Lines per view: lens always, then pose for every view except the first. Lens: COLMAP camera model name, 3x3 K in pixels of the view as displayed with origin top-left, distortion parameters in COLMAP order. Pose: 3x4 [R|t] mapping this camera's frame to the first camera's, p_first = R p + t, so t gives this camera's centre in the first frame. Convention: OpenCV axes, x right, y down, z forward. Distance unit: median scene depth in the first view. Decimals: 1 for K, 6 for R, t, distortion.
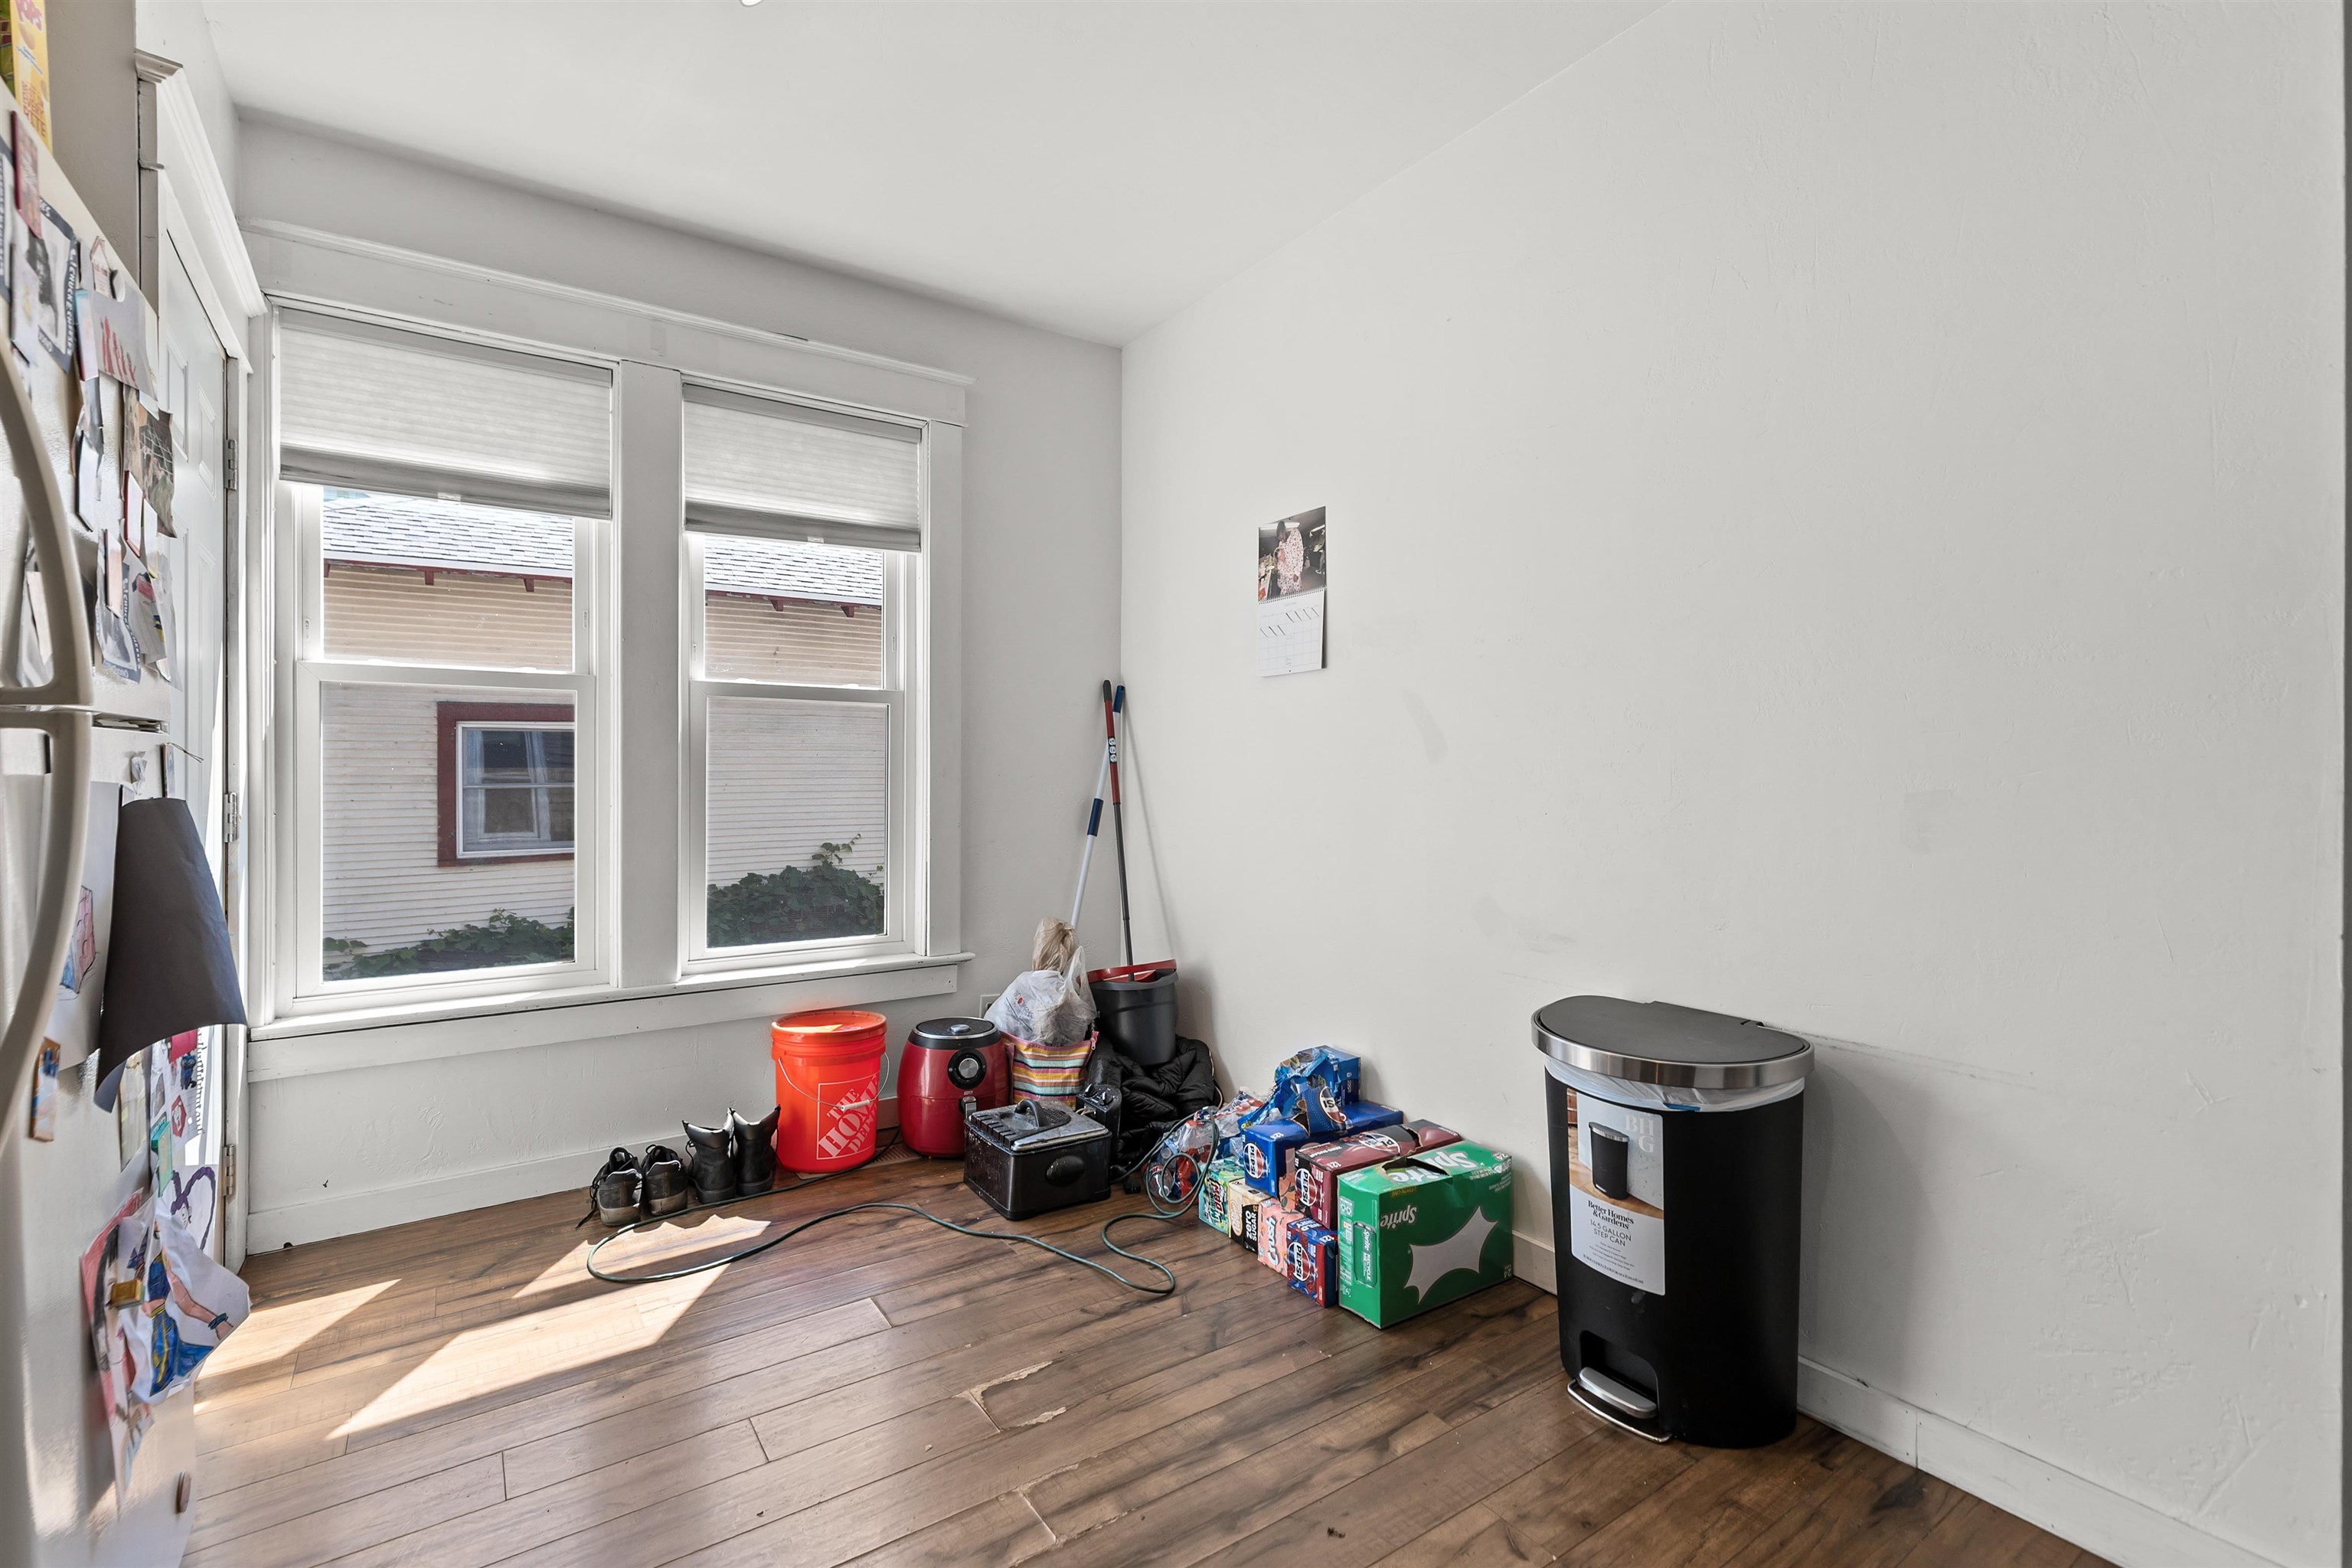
lens RADIAL K [[1062.2, 0, 1160.8], [0, 1062.2, 784.5], [0, 0, 1]] dist [0.007083, -0.000625]
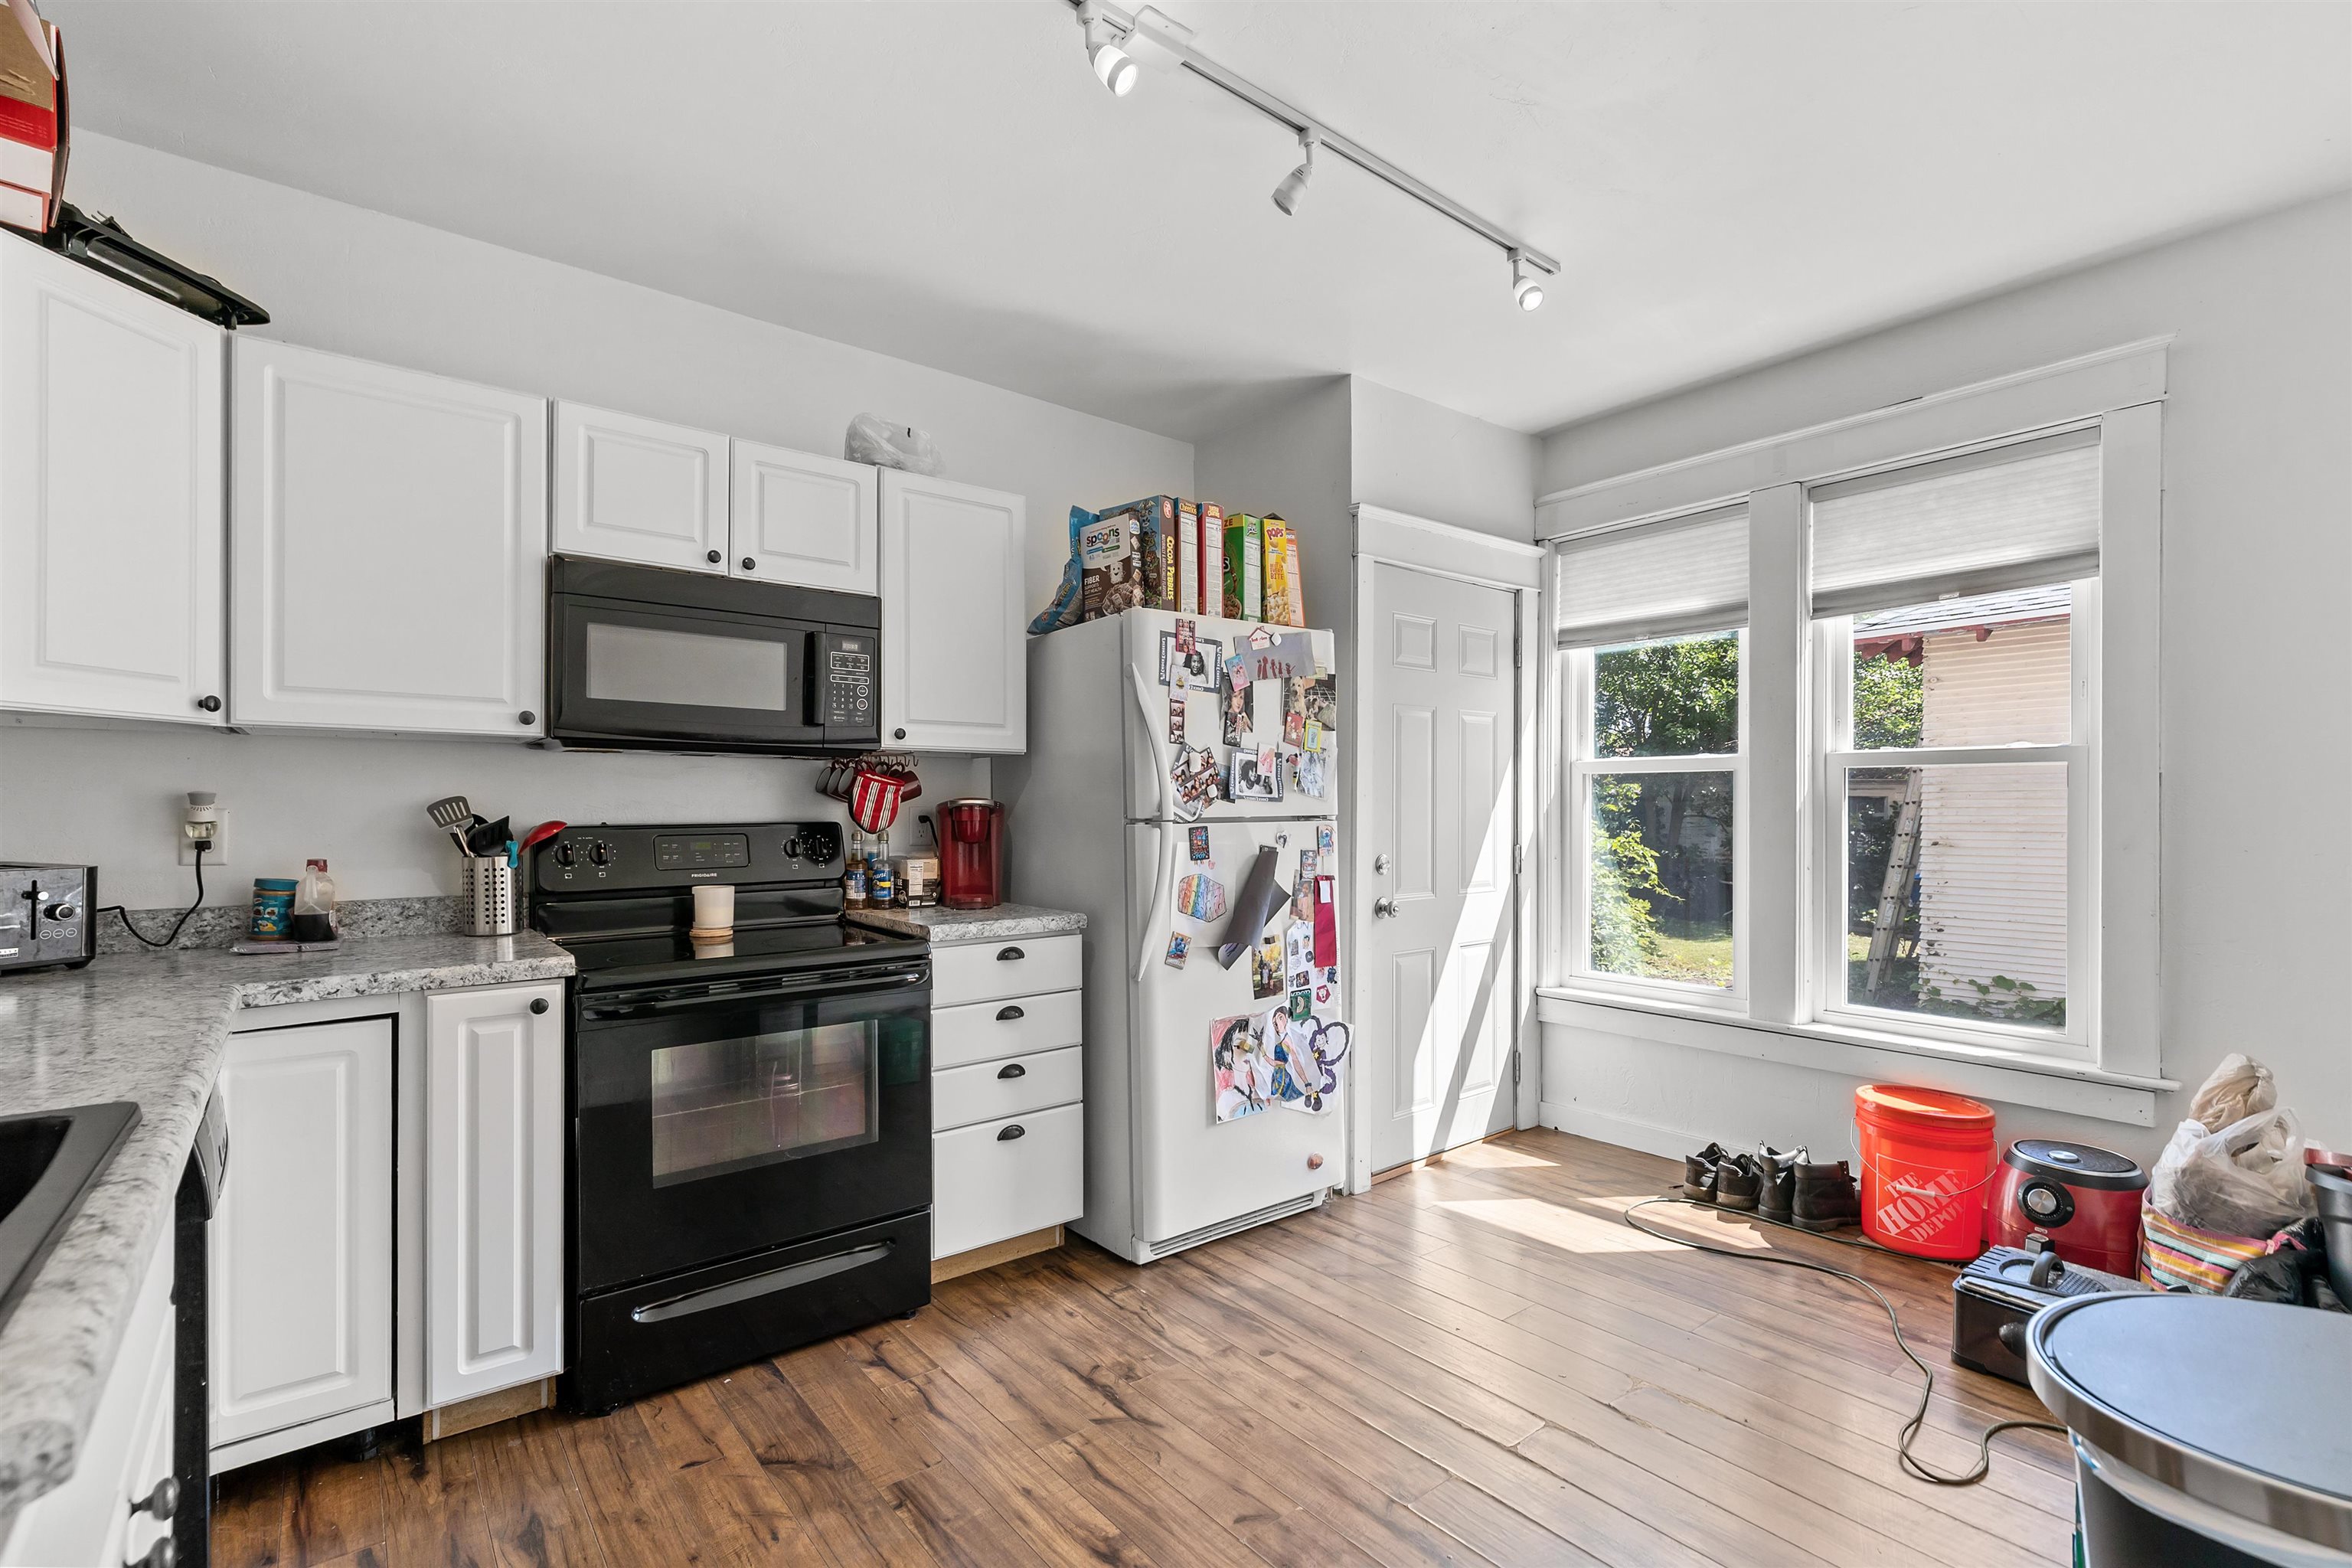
lens RADIAL K [[1070.4, 0, 1170.8], [0, 1070.4, 807.7], [0, 0, 1]] dist [0.005590, 0.000016]
pose [[0.069754, -0.001626, -0.997563, 0.697909], [-0.011729, 0.999928, -0.002450, -0.036349], [0.997495, 0.011871, 0.069730, 0.288446]]
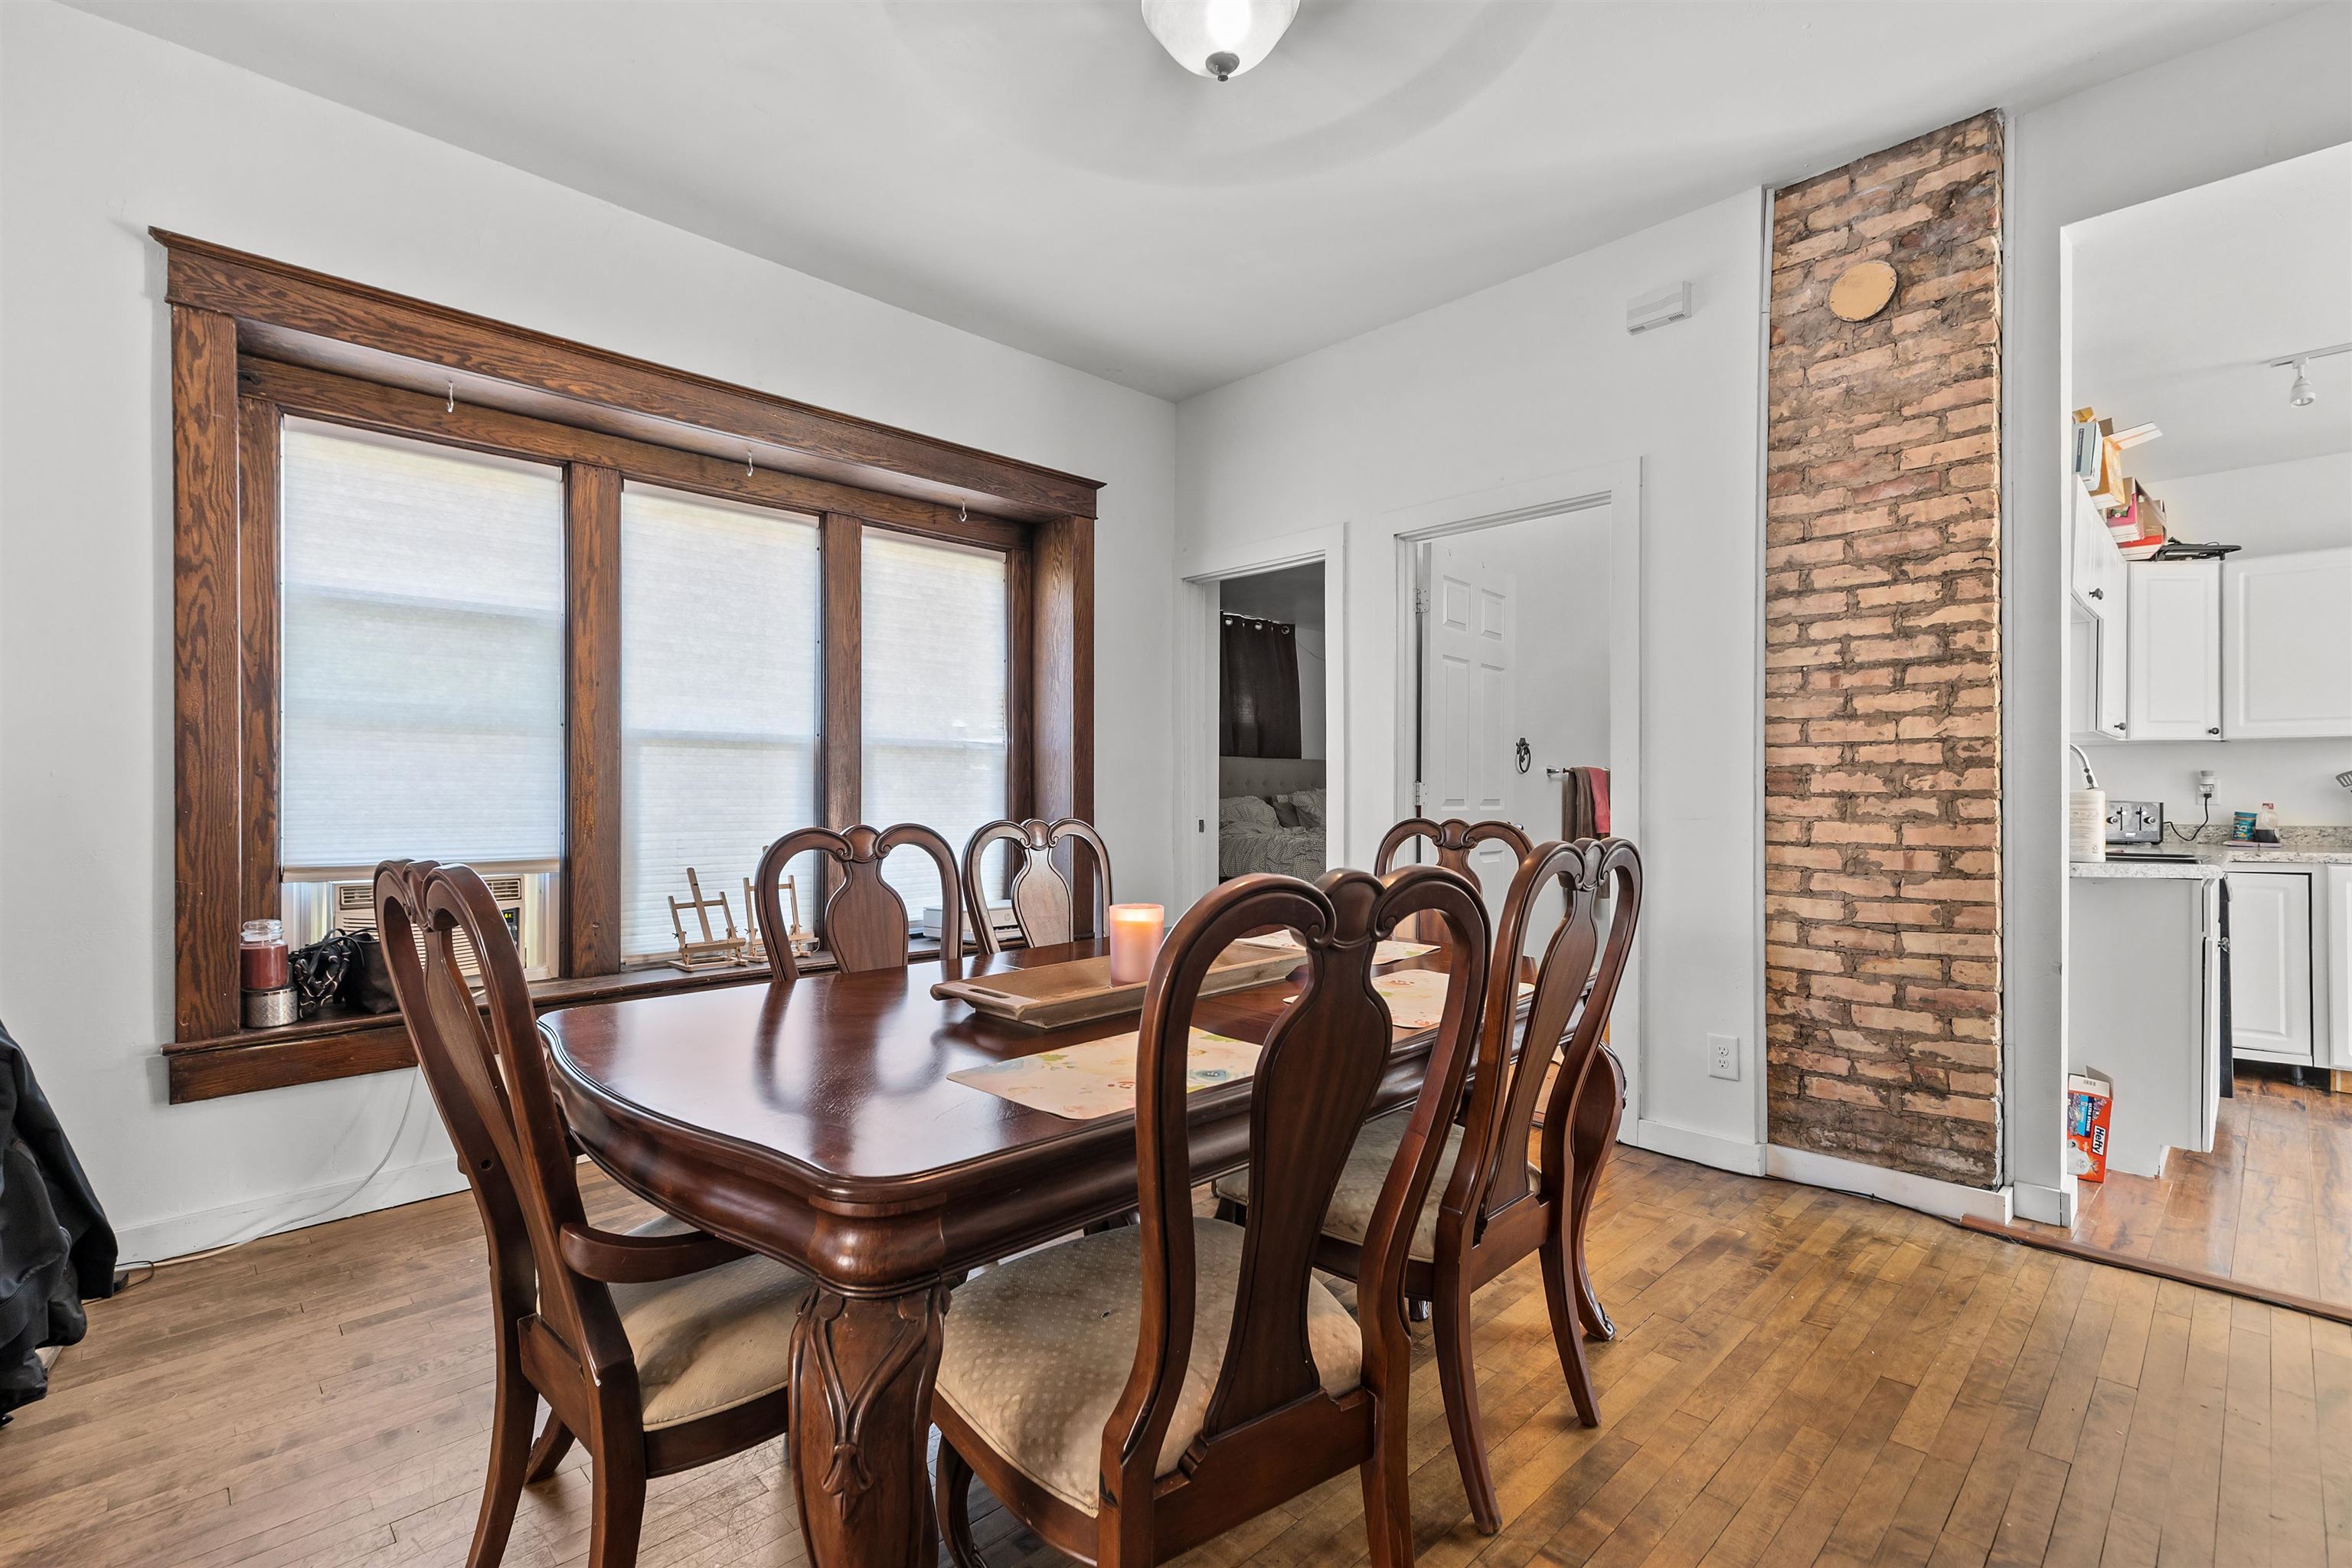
lens RADIAL K [[1062.2, 0, 1160.8], [0, 1062.2, 784.5], [0, 0, 1]] dist [0.007083, -0.000625]
pose [[-0.986562, -0.002816, -0.163361, 1.845532], [-0.003692, 0.999980, 0.005062, -0.020547], [0.163343, 0.005597, -0.986553, 1.083560]]
